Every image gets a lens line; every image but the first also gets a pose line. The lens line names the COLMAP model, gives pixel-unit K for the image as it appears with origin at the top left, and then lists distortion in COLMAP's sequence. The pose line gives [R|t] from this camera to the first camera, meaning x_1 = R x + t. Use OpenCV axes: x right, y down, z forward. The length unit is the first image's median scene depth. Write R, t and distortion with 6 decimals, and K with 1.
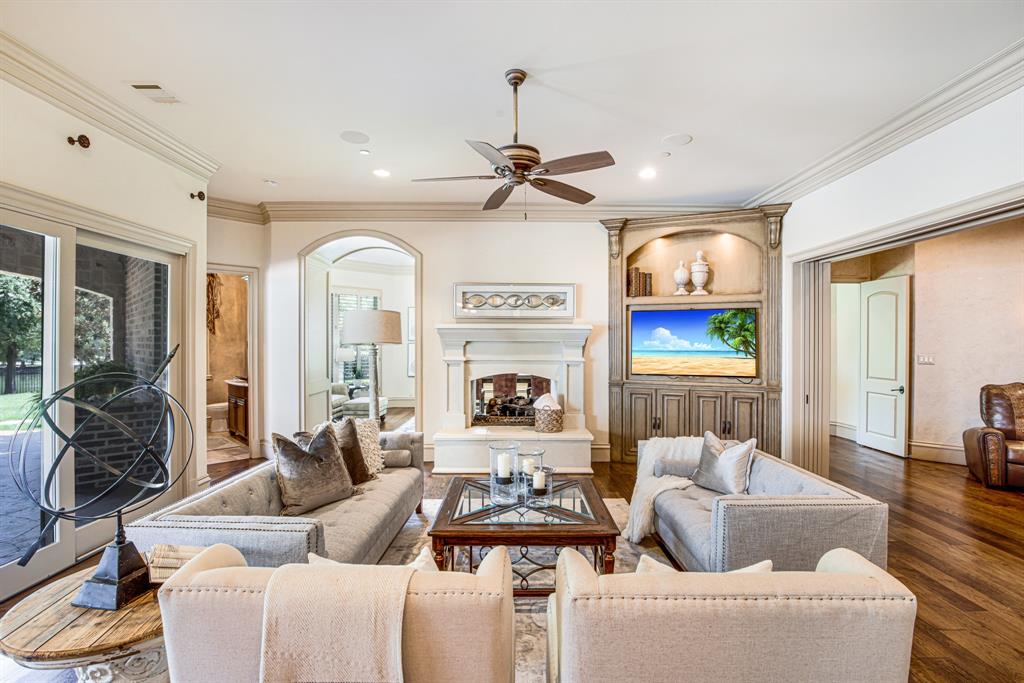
lens RADIAL K [[480.3, 0, 515.0], [0, 480.3, 340.9], [0, 0, 1]] dist [-0.021037, -0.000400]
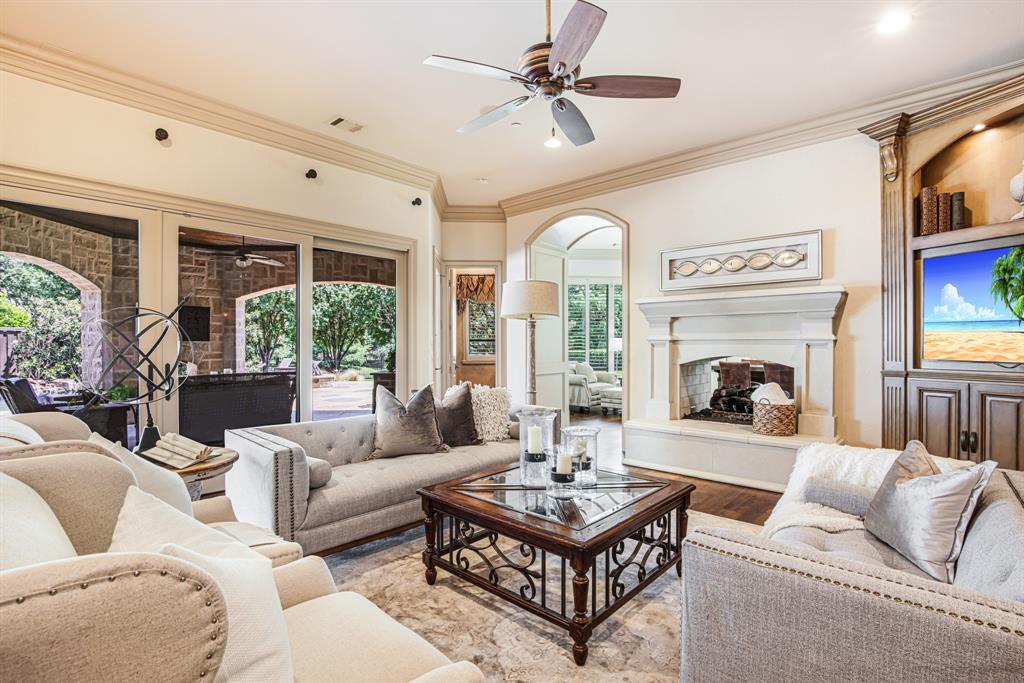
lens RADIAL K [[480.3, 0, 522.3], [0, 480.3, 342.0], [0, 0, 1]] dist [-0.021037, -0.000400]
pose [[0.738347, -0.007814, -0.674376, 0.273624], [0.002220, 0.999956, -0.009156, 0.051629], [0.674418, 0.005264, 0.738331, 0.195945]]
